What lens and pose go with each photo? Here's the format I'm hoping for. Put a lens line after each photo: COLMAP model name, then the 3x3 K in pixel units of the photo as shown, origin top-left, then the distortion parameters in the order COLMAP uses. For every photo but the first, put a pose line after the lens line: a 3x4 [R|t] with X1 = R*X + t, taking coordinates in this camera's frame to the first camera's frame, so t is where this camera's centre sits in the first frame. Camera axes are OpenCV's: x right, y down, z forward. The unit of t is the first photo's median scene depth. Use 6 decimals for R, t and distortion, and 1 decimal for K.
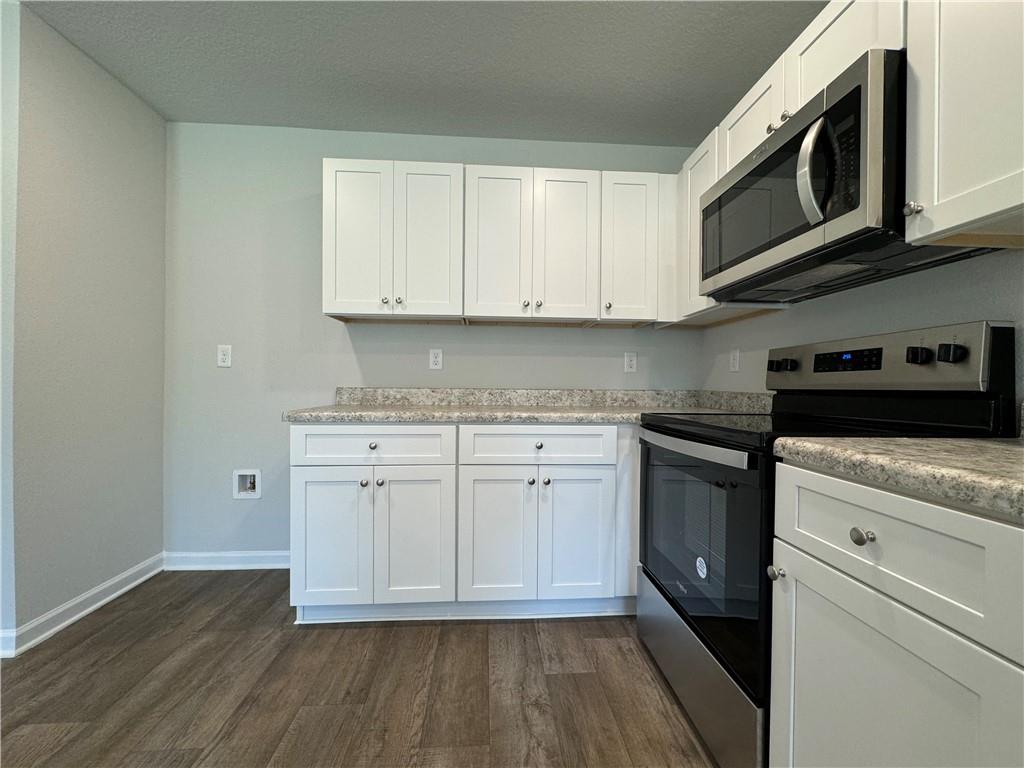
lens RADIAL K [[410.0, 0, 512.1], [0, 410.0, 384.0], [0, 0, 1]] dist [-0.001317, -0.000001]
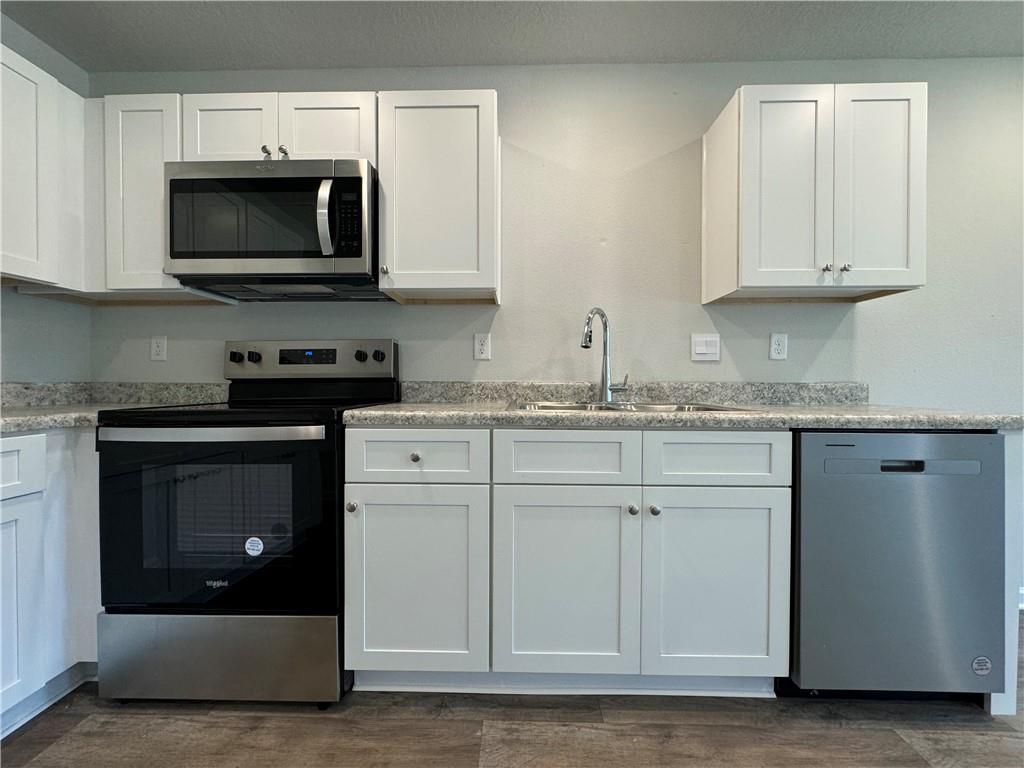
lens RADIAL K [[407.9, 0, 512.0], [0, 407.9, 384.0], [0, 0, 1]] dist [-0.004190, 0.000372]
pose [[0.089674, -0.017249, 0.995822, -0.353725], [0.001792, 0.999851, 0.017158, 0.009652], [-0.995970, 0.000246, 0.089692, 0.170621]]
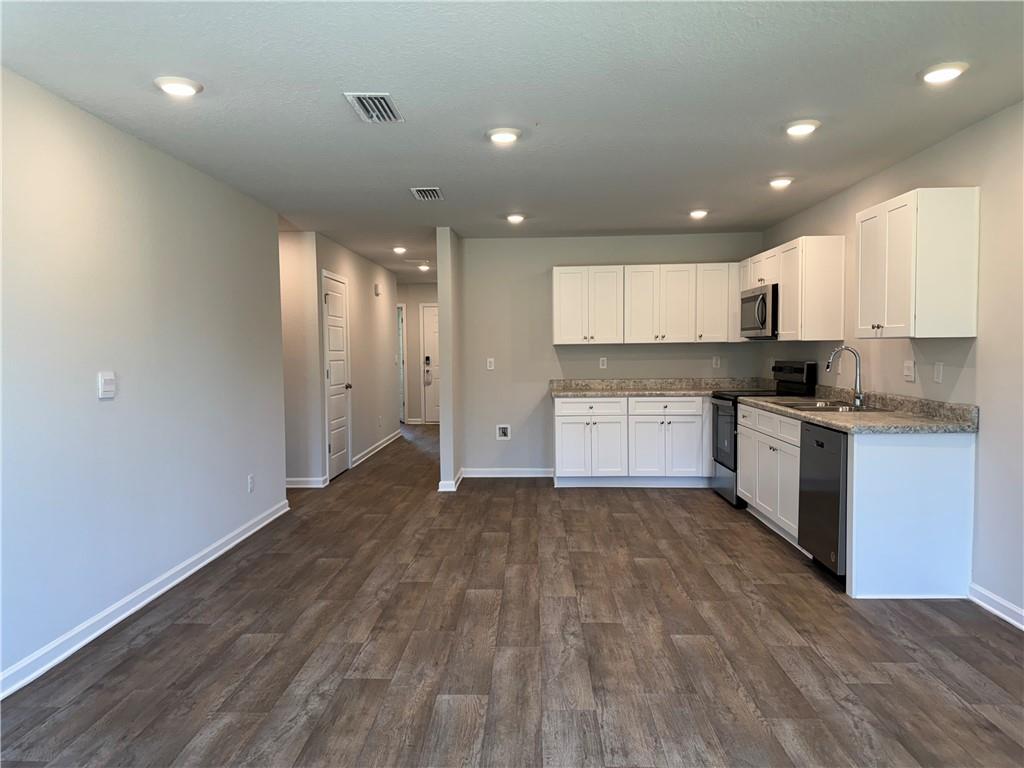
lens RADIAL K [[719.0, 0, 510.6], [0, 719.0, 387.0], [0, 0, 1]] dist [0.107196, -0.149592]
pose [[0.994925, -0.014533, -0.099565, -0.377549], [0.019816, 0.998436, 0.052272, -0.175317], [0.098649, -0.053979, 0.993657, -2.963175]]
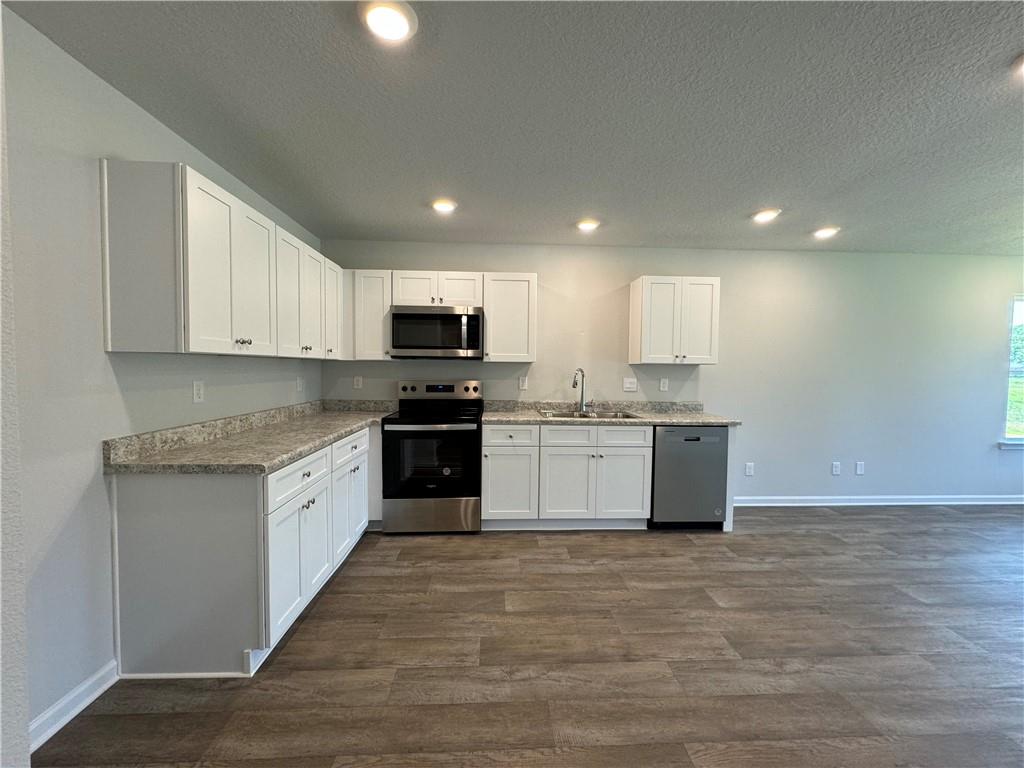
lens RADIAL K [[410.0, 0, 512.1], [0, 410.0, 384.0], [0, 0, 1]] dist [-0.001317, -0.000001]
pose [[0.017262, -0.051093, 0.998545, -1.504815], [-0.009739, 0.998638, 0.051267, -0.181826], [-0.999804, -0.010610, 0.016741, 0.370531]]
